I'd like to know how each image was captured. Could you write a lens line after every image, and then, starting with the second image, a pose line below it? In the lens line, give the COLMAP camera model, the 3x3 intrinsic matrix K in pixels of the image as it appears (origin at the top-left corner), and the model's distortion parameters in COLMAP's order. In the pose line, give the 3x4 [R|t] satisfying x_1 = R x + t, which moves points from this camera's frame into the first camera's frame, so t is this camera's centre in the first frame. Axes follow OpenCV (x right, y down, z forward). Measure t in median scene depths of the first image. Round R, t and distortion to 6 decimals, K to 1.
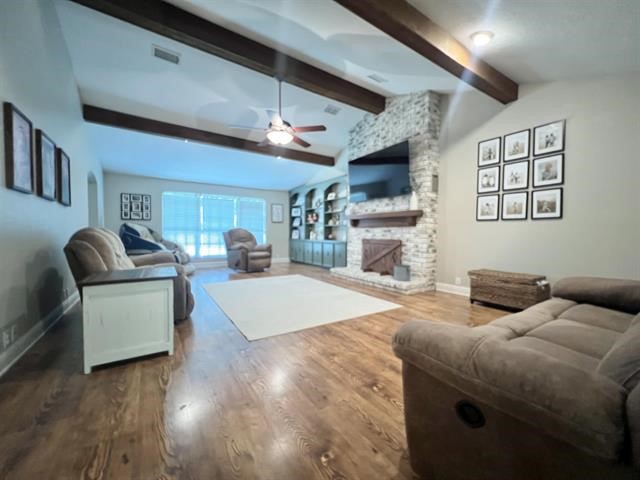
lens RADIAL K [[255.0, 0, 320.0], [0, 255.0, 240.0], [0, 0, 1]] dist [0.000288, 0.000032]
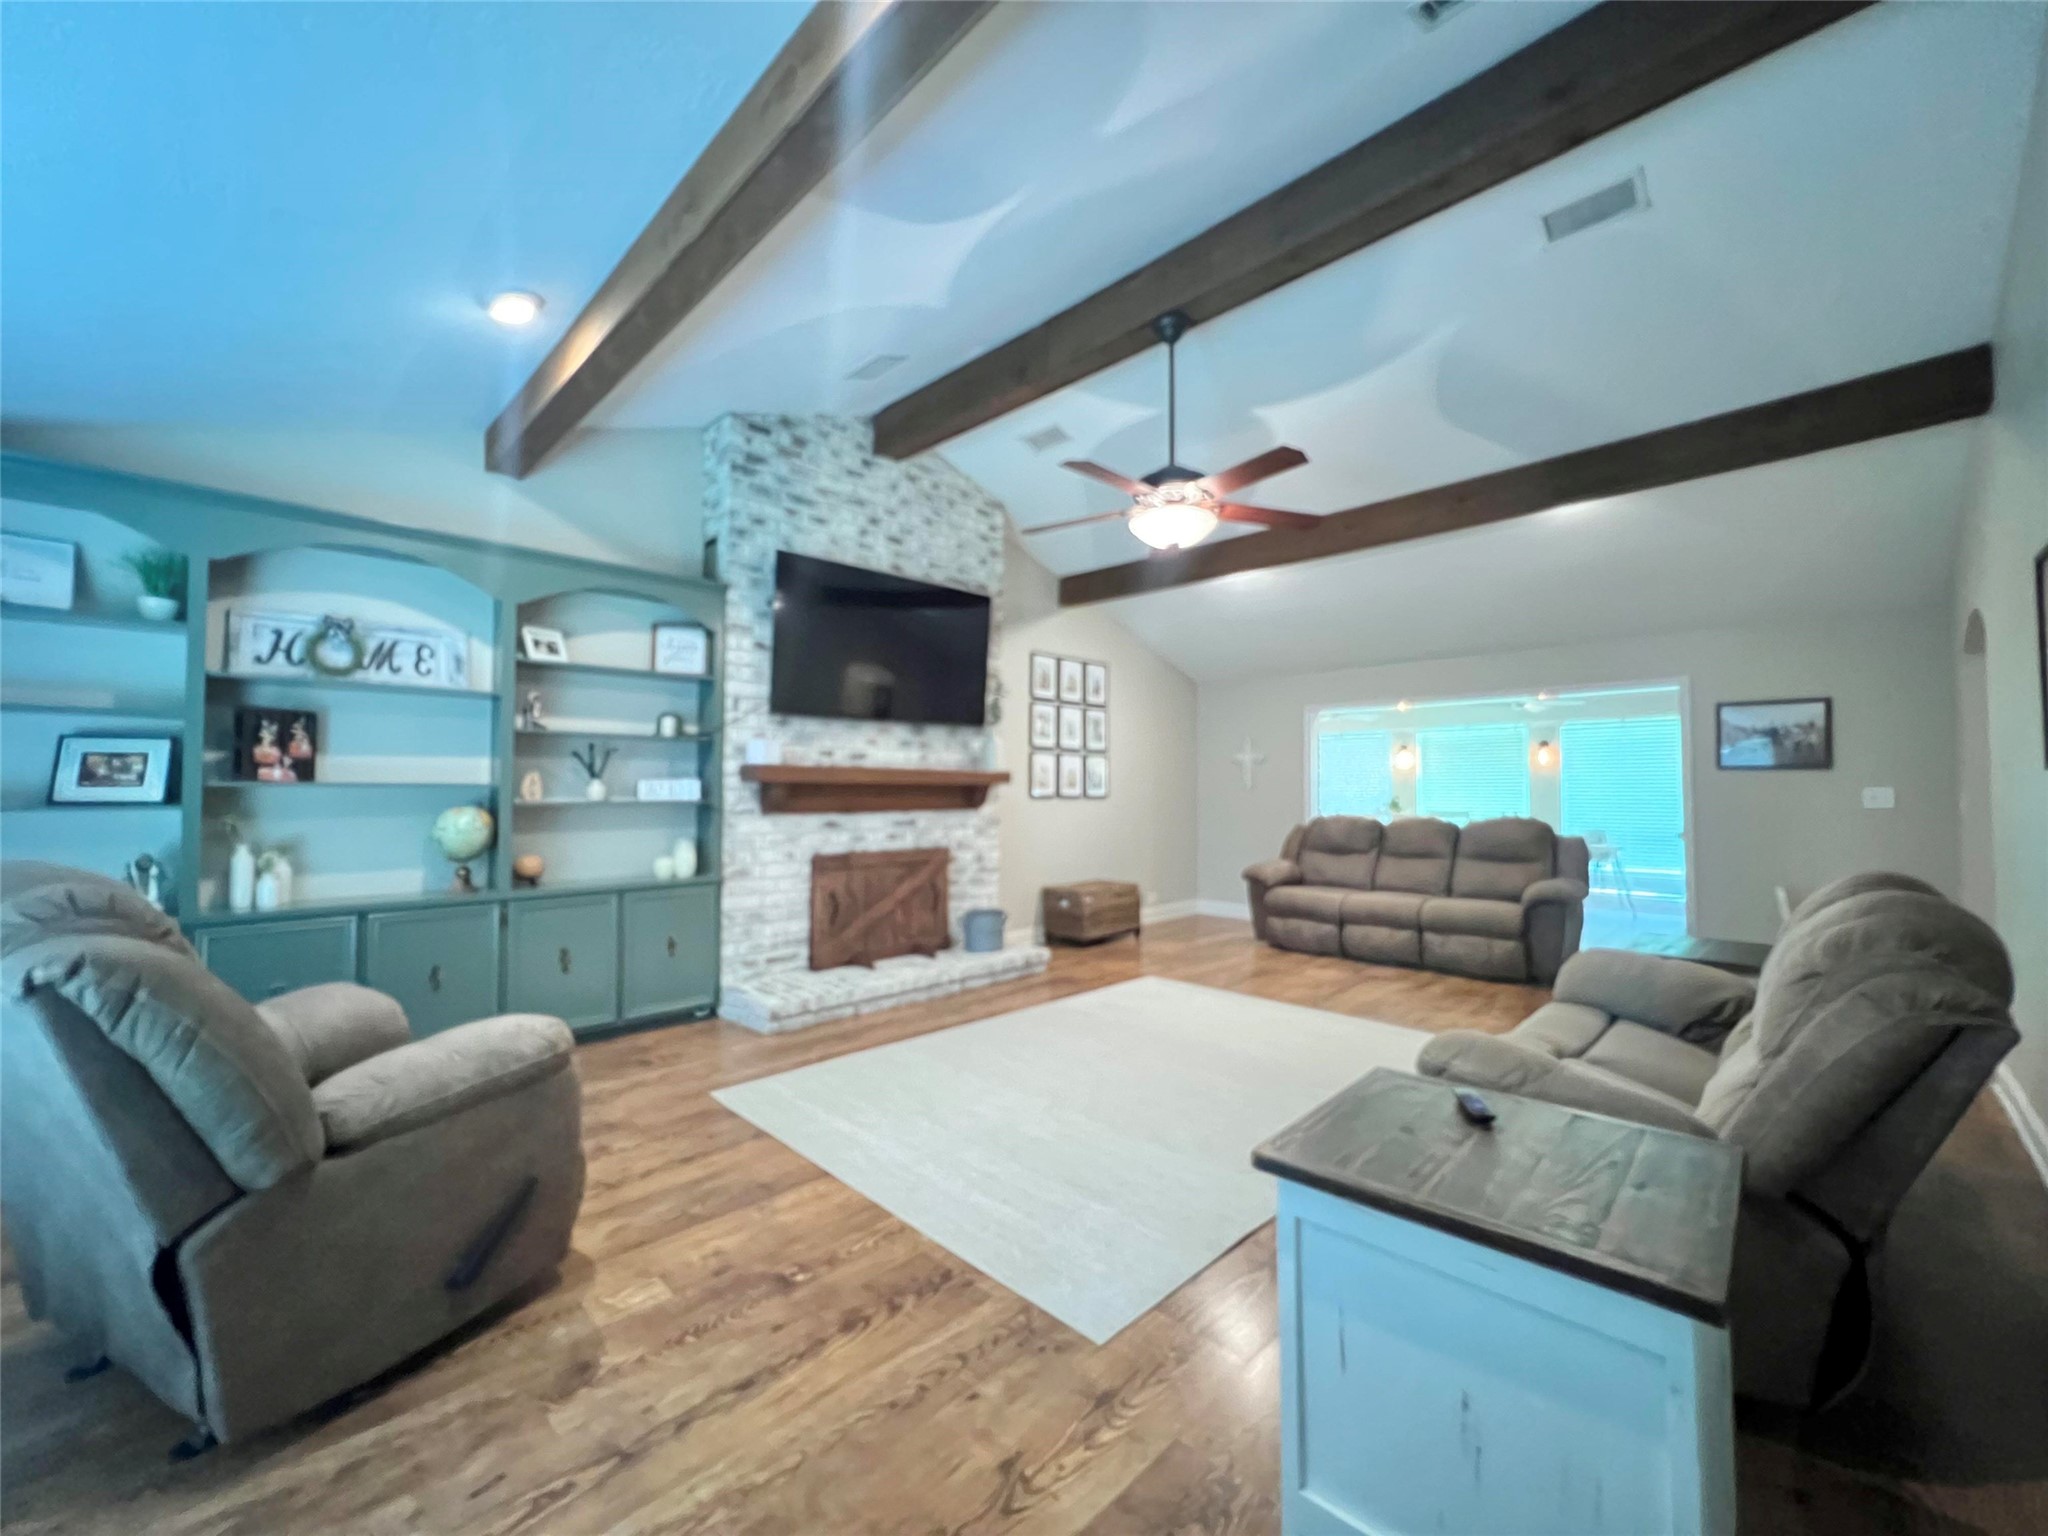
lens RADIAL K [[816.1, 0, 1024.0], [0, 816.1, 768.0], [0, 0, 1]] dist [0.000288, 0.000032]
pose [[-0.209821, 0.023022, 0.977469, -0.816472], [0.030646, 0.999386, -0.016960, -0.085090], [-0.977260, 0.026397, -0.210397, 1.079712]]
